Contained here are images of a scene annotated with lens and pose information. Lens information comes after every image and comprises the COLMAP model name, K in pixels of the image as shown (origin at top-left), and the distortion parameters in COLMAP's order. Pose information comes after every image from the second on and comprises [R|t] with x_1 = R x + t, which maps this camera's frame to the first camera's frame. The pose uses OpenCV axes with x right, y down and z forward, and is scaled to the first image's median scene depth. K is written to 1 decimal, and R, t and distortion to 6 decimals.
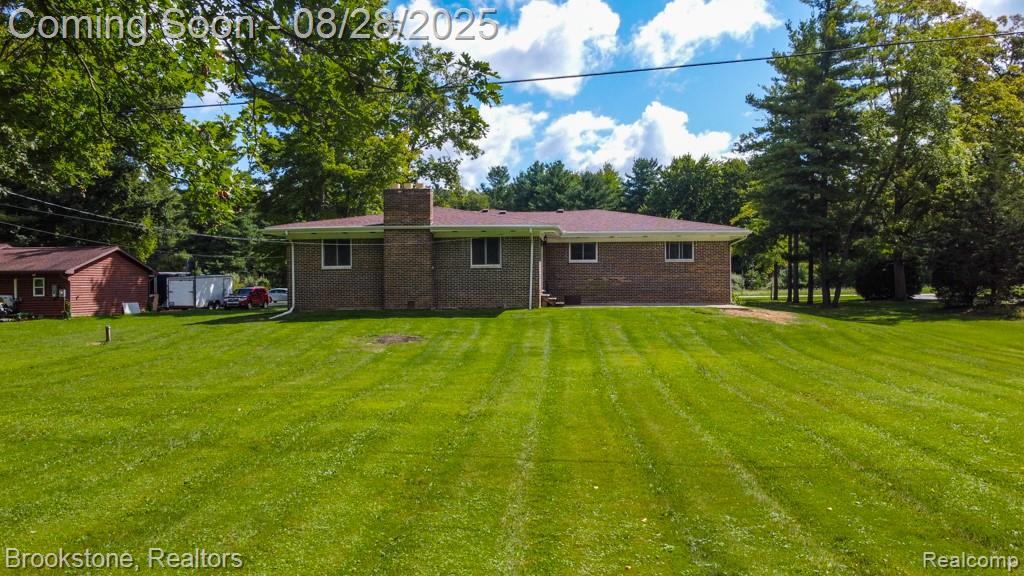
lens RADIAL K [[778.0, 0, 509.6], [0, 778.0, 287.3], [0, 0, 1]] dist [0.006454, -0.023129]
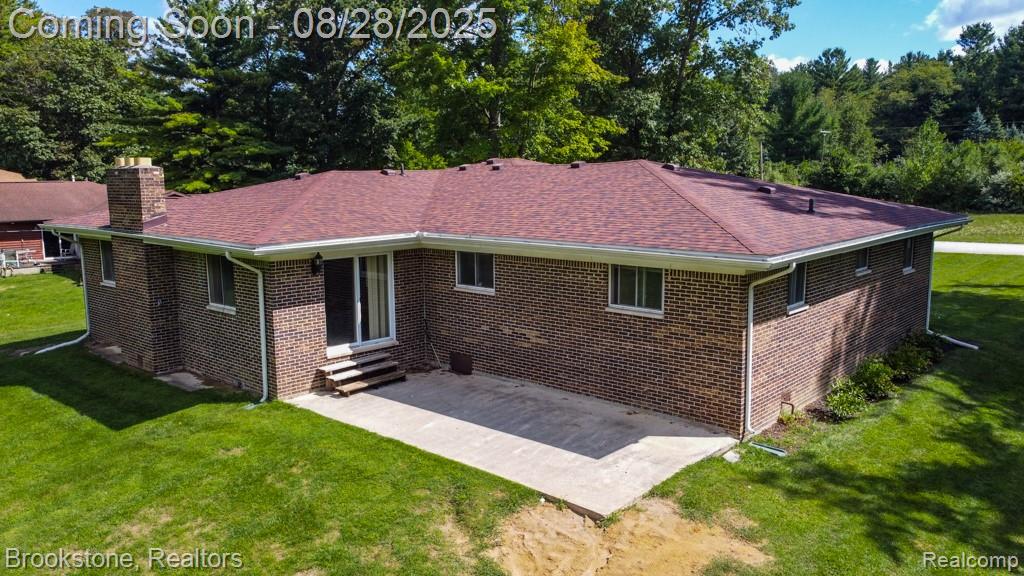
lens RADIAL K [[778.0, 0, 512.7], [0, 778.0, 289.3], [0, 0, 1]] dist [0.006454, -0.023129]
pose [[0.808248, 0.086514, -0.582453, 0.405032], [0.004494, 0.988213, 0.153018, -0.109936], [0.588826, -0.126294, 0.798332, 0.612940]]
